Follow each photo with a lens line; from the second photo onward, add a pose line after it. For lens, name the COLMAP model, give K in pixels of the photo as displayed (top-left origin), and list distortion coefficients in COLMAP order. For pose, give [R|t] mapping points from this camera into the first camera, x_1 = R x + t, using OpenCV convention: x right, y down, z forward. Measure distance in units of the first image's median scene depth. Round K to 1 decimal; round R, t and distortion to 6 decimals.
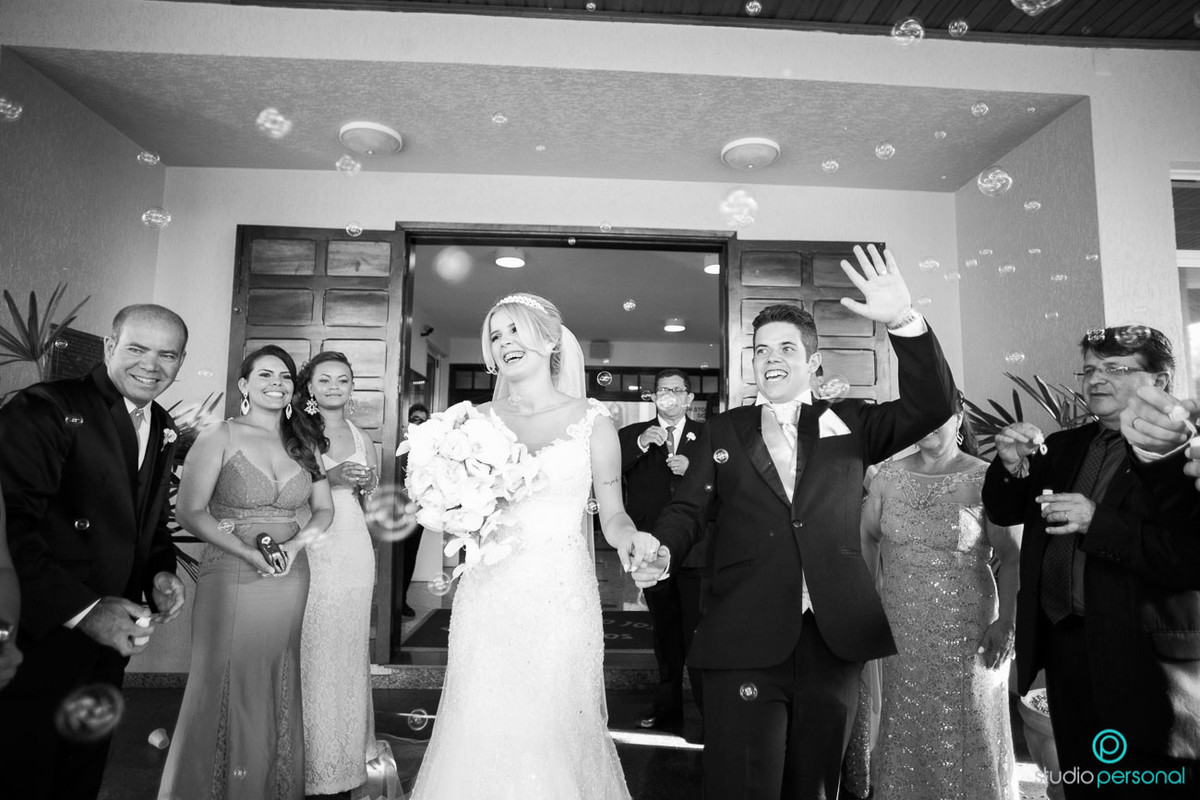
lens RADIAL K [[688.8, 0, 604.3], [0, 688.8, 398.1], [0, 0, 1]] dist [-0.067339, 0.050498]
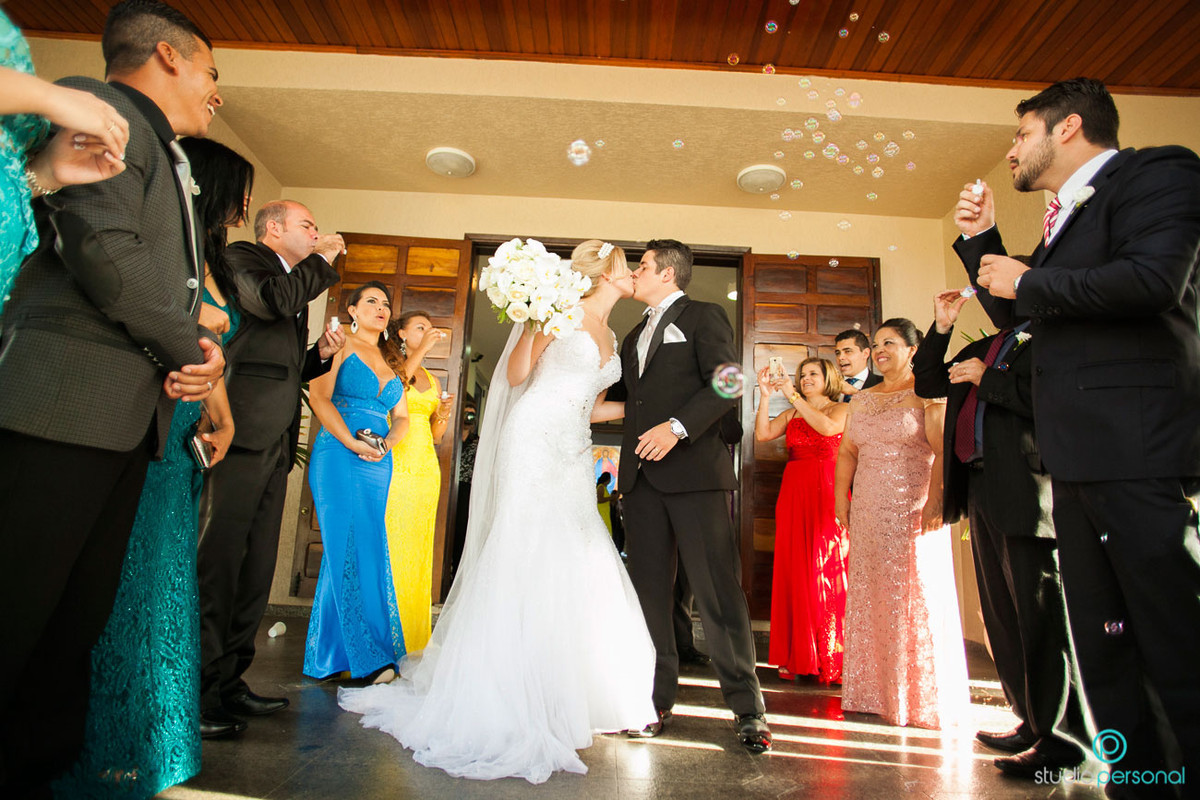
lens RADIAL K [[688.8, 0, 604.3], [0, 688.8, 398.1], [0, 0, 1]] dist [-0.067339, 0.050498]
pose [[0.998273, 0.026231, -0.052572, 0.012996], [-0.031857, 0.993510, -0.109190, 0.186990], [0.049367, 0.110676, 0.992630, -0.186356]]
